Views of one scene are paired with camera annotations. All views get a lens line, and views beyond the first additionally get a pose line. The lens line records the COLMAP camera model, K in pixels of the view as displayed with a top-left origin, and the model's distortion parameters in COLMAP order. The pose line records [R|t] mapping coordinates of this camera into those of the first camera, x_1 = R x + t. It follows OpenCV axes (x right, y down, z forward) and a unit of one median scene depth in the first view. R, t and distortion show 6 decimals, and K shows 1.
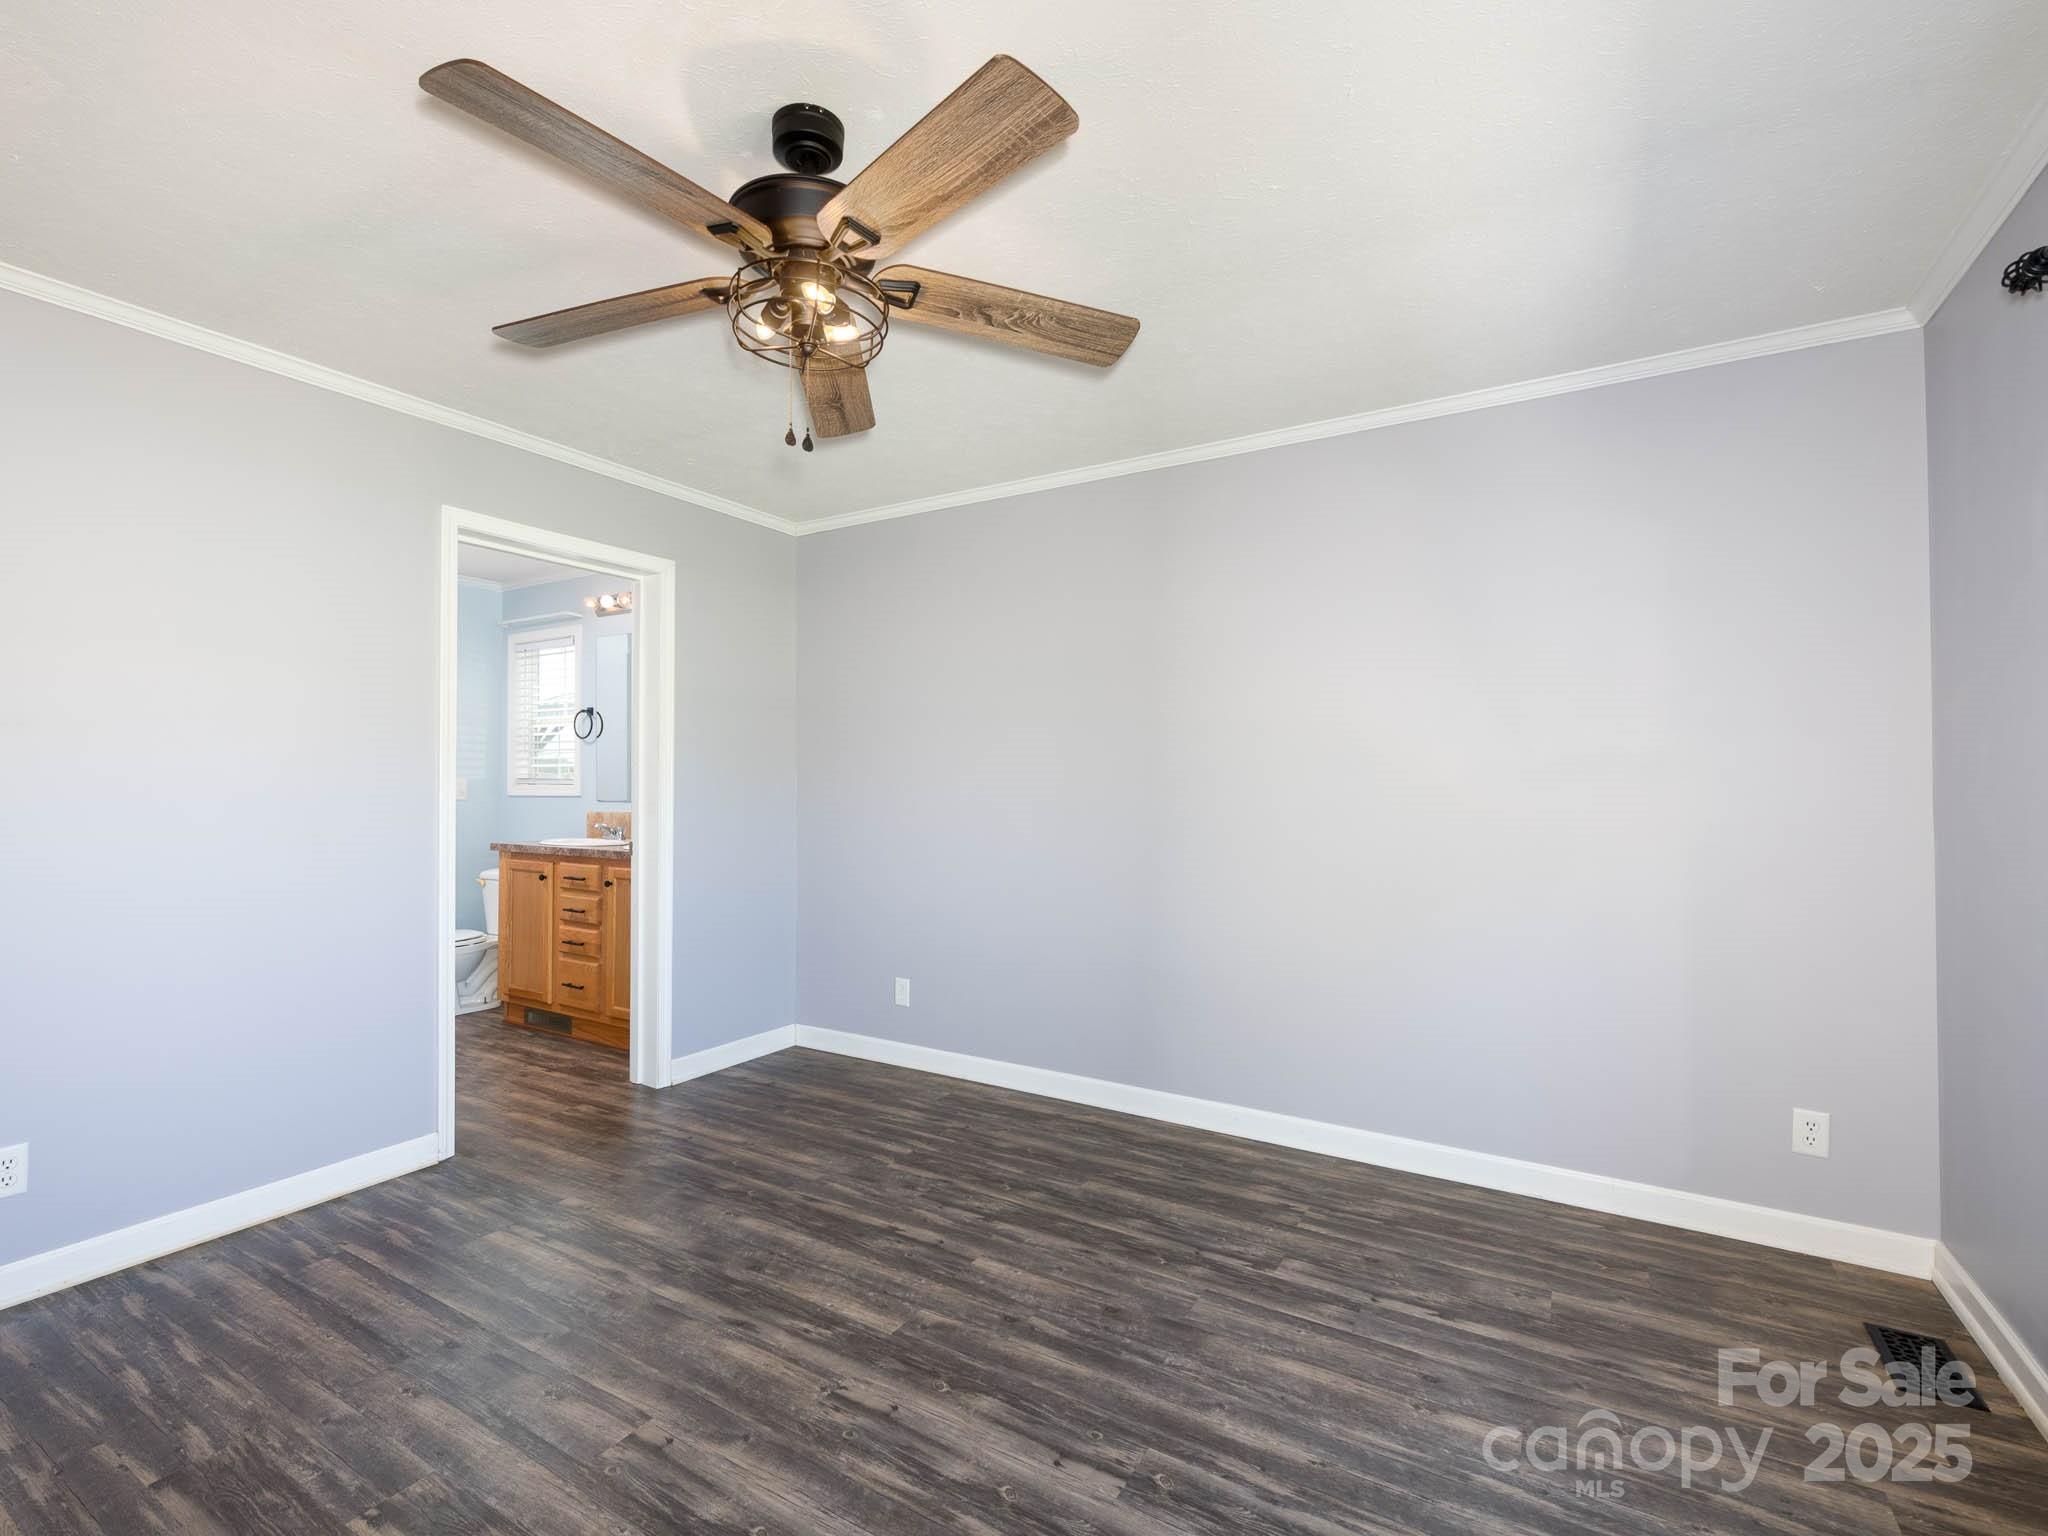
lens RADIAL K [[960.5, 0, 941.0], [0, 960.5, 764.4], [0, 0, 1]] dist [0.001604, -0.006412]
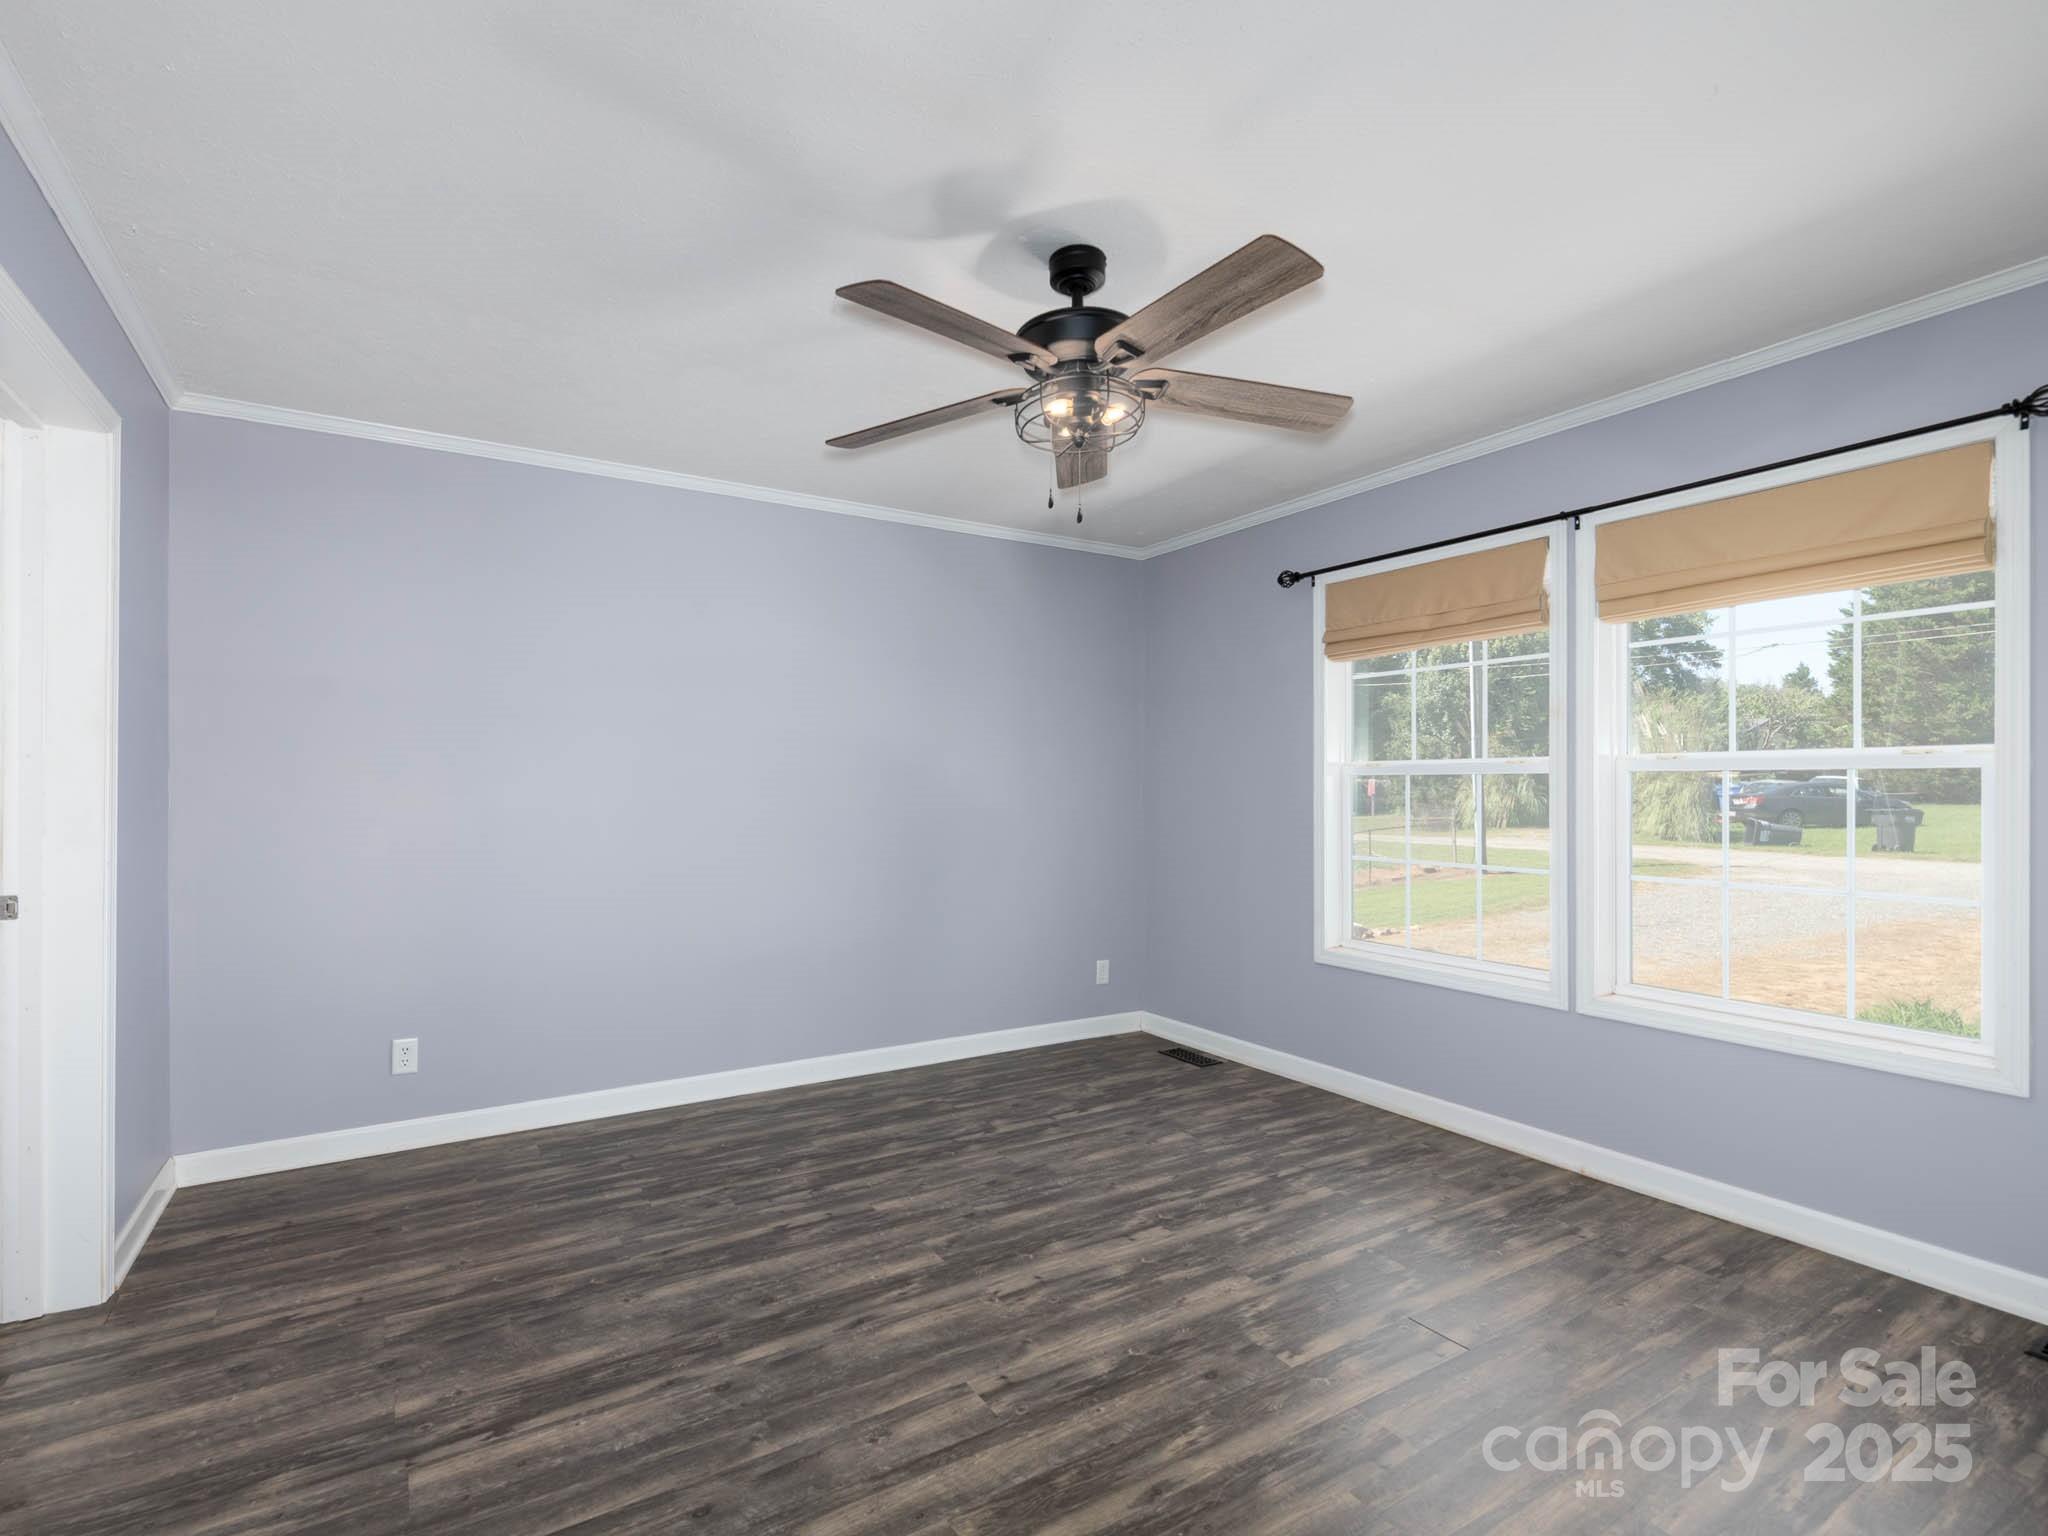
lens RADIAL K [[960.5, 0, 941.0], [0, 960.5, 764.4], [0, 0, 1]] dist [0.001604, -0.006412]
pose [[0.460382, 0.015983, 0.887577, -0.925474], [-0.010164, 0.999867, -0.012733, -0.013217], [-0.887663, -0.003159, 0.460483, 0.364731]]
